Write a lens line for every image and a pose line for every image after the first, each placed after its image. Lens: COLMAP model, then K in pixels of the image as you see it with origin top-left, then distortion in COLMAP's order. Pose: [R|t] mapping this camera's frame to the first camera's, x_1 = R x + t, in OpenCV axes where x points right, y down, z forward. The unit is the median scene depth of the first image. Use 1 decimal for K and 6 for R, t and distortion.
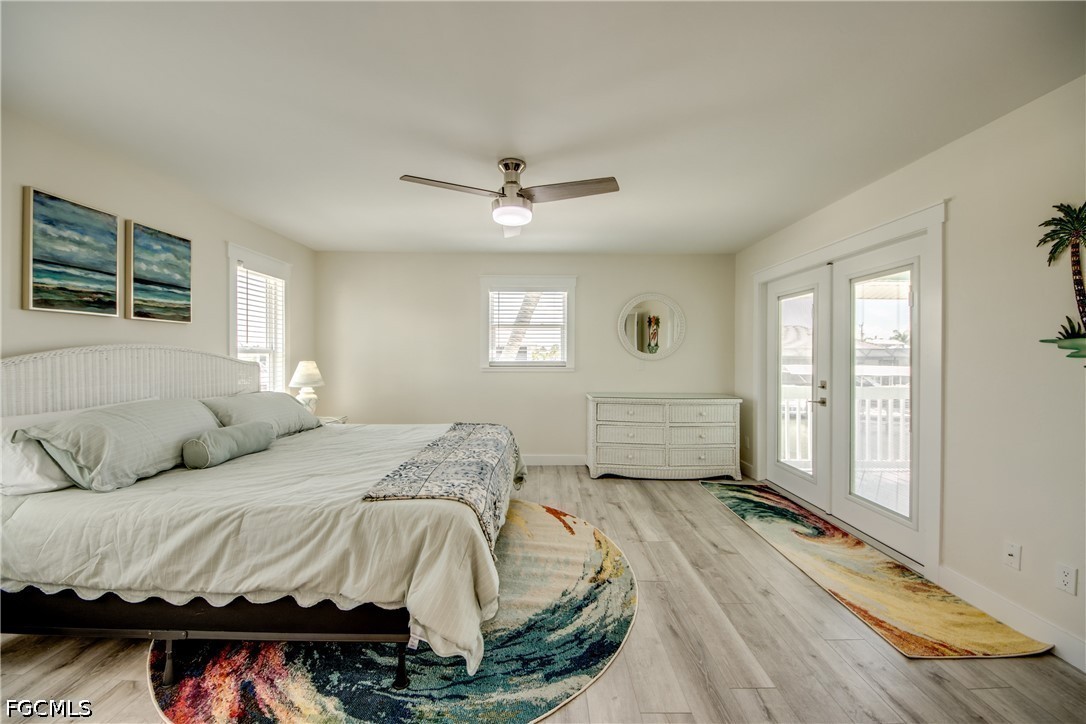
lens RADIAL K [[403.9, 0, 534.1], [0, 403.9, 354.7], [0, 0, 1]] dist [0.047463, -0.029534]
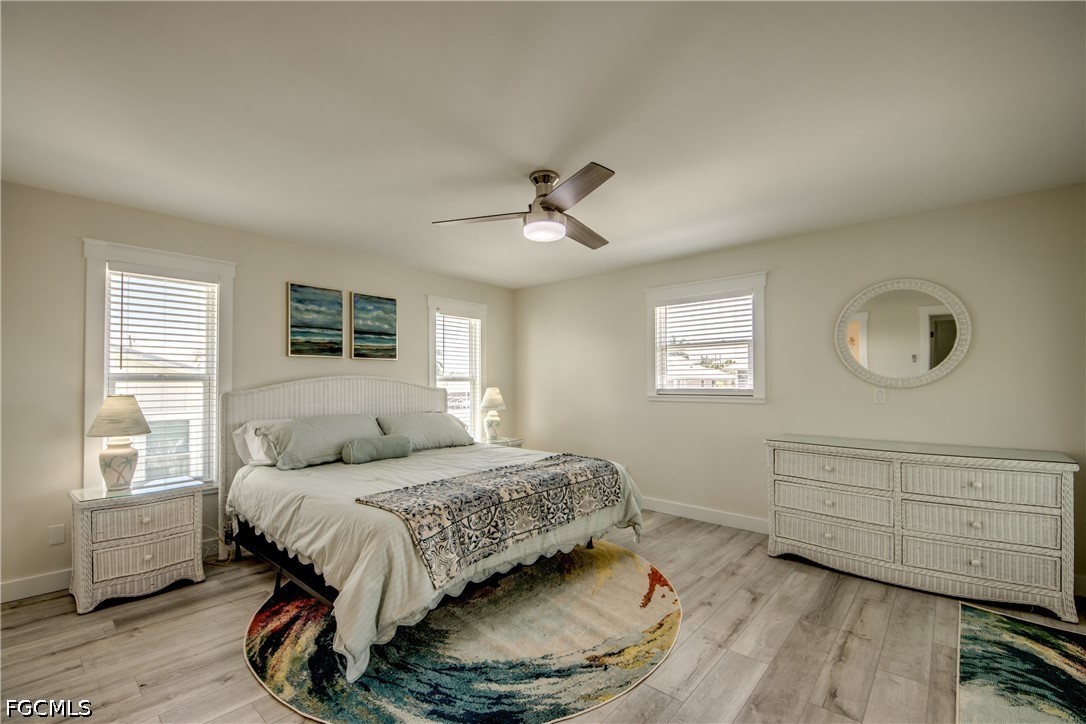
lens RADIAL K [[456.3, 0, 543.7], [0, 456.3, 370.8], [0, 0, 1]] dist [0.022514, -0.018463]
pose [[0.755324, -0.021802, -0.654989, 0.604953], [0.006075, 0.999636, -0.026268, 0.003135], [0.655324, 0.015862, 0.755181, 0.212501]]
